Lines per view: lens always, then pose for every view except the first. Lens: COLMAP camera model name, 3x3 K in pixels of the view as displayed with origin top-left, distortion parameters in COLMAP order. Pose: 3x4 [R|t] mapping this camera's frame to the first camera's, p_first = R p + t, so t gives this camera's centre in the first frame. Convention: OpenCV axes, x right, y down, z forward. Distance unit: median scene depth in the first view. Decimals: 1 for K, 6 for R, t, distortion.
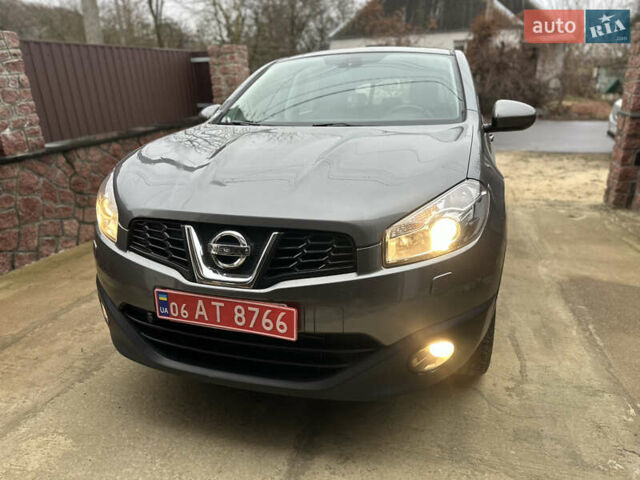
lens RADIAL K [[439.4, 0, 320.0], [0, 439.4, 247.9], [0, 0, 1]] dist [0.144535, -0.186010]
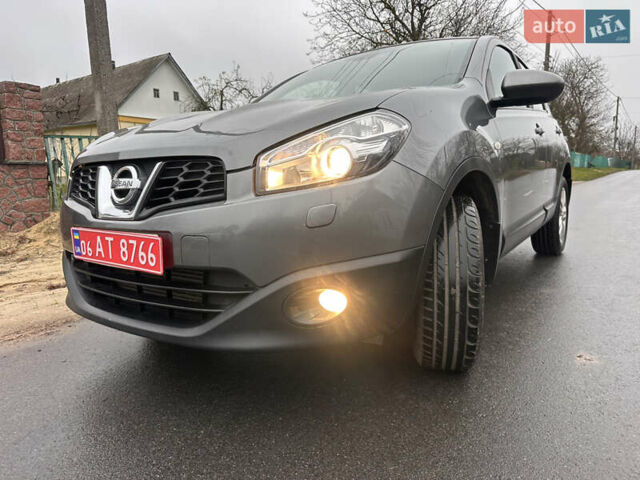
lens RADIAL K [[447.9, 0, 320.0], [0, 447.9, 240.0], [0, 0, 1]] dist [0.048372, -0.065593]
pose [[0.954965, 0.020806, -0.295988, 0.505342], [-0.065104, 0.987923, -0.140605, 0.236404], [0.289488, 0.153543, 0.944786, 0.187473]]
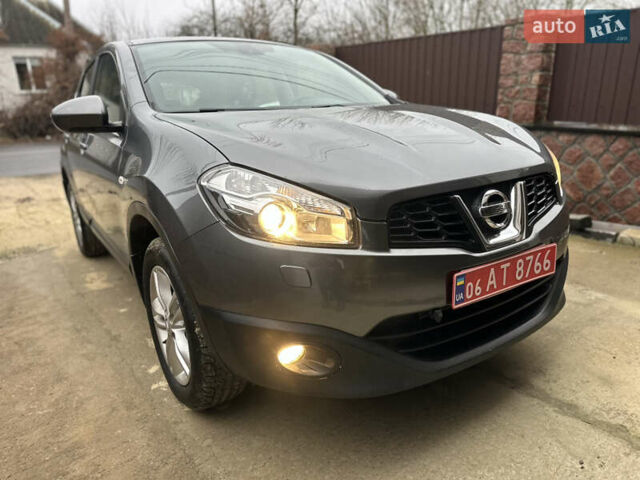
lens RADIAL K [[447.9, 0, 320.0], [0, 447.9, 240.0], [0, 0, 1]] dist [0.048372, -0.065593]
pose [[0.624200, -0.229750, 0.746719, -1.182290], [0.276195, 0.958957, 0.064173, -0.098852], [-0.730815, 0.166183, 0.662036, 0.629100]]
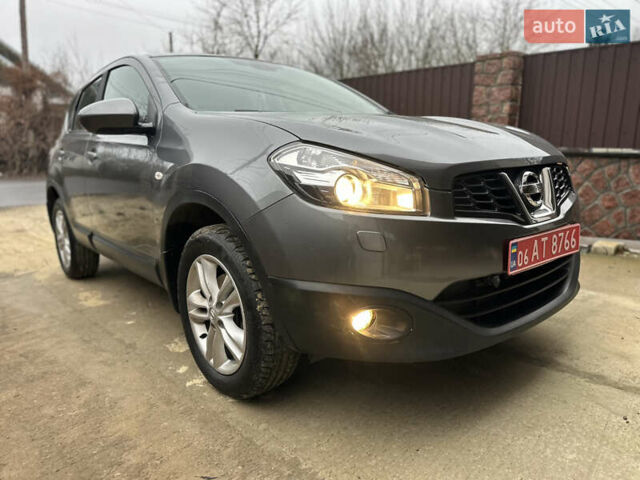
lens RADIAL K [[447.9, 0, 320.0], [0, 447.9, 240.0], [0, 0, 1]] dist [0.048372, -0.065593]
pose [[0.542618, -0.166812, 0.823250, -1.385586], [0.288413, 0.957498, 0.003916, -0.028892], [-0.788913, 0.235311, 0.567666, 0.801689]]
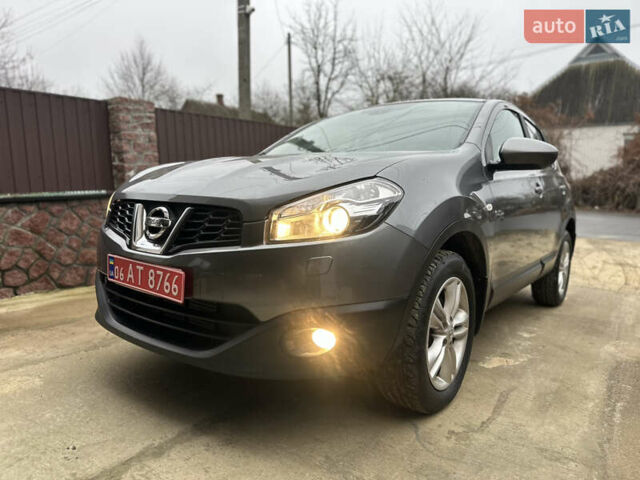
lens RADIAL K [[449.4, 0, 317.2], [0, 449.4, 244.5], [0, 0, 1]] dist [0.080162, -0.122217]
pose [[0.937732, 0.081535, -0.337655, 0.585932], [-0.148266, 0.973014, -0.176806, 0.205140], [0.314127, 0.215859, 0.924516, 0.041569]]
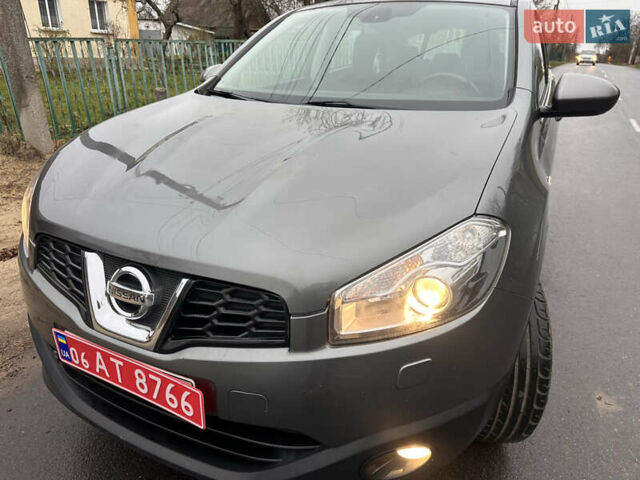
lens RADIAL K [[447.9, 0, 320.0], [0, 447.9, 240.0], [0, 0, 1]] dist [0.048372, -0.065593]
pose [[0.987721, 0.076278, -0.136345, 0.201162], [-0.062067, 0.992469, 0.105606, -0.181507], [0.143373, -0.095847, 0.985017, 0.302764]]
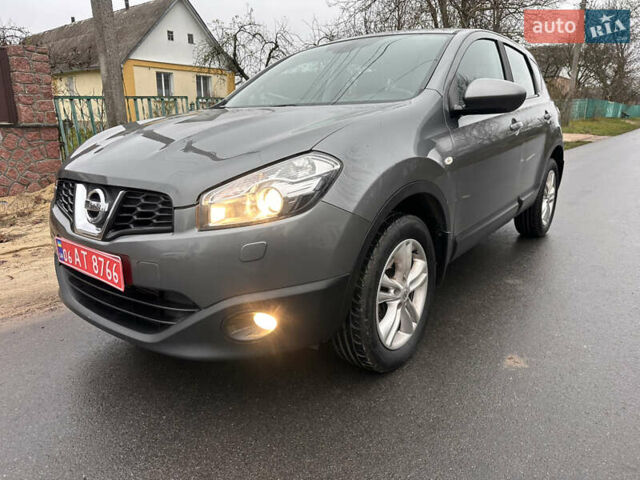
lens RADIAL K [[450.0, 0, 317.8], [0, 450.0, 241.8], [0, 0, 1]] dist [0.032807, -0.051965]
pose [[0.936489, 0.089860, -0.338990, 0.713110], [-0.096854, 0.995292, -0.003736, 0.044465], [0.337058, 0.036332, 0.940782, 0.107607]]
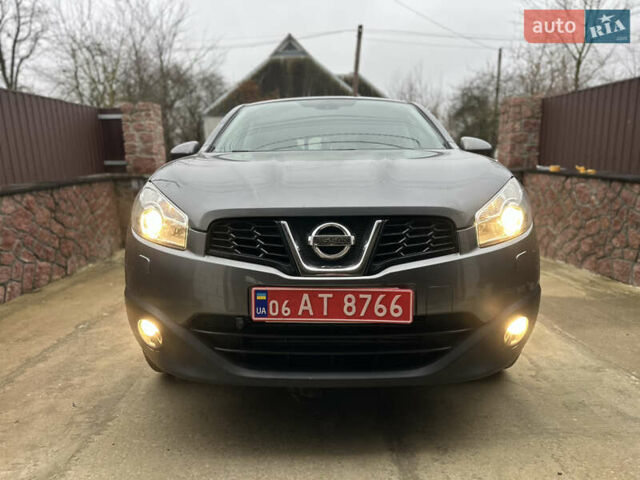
lens RADIAL K [[448.3, 0, 314.2], [0, 448.3, 242.6], [0, 0, 1]] dist [0.070848, -0.069123]
pose [[0.960160, -0.037914, 0.276867, -0.518847], [0.085168, 0.983321, -0.160704, 0.166488], [-0.266157, 0.177882, 0.947375, 0.042655]]
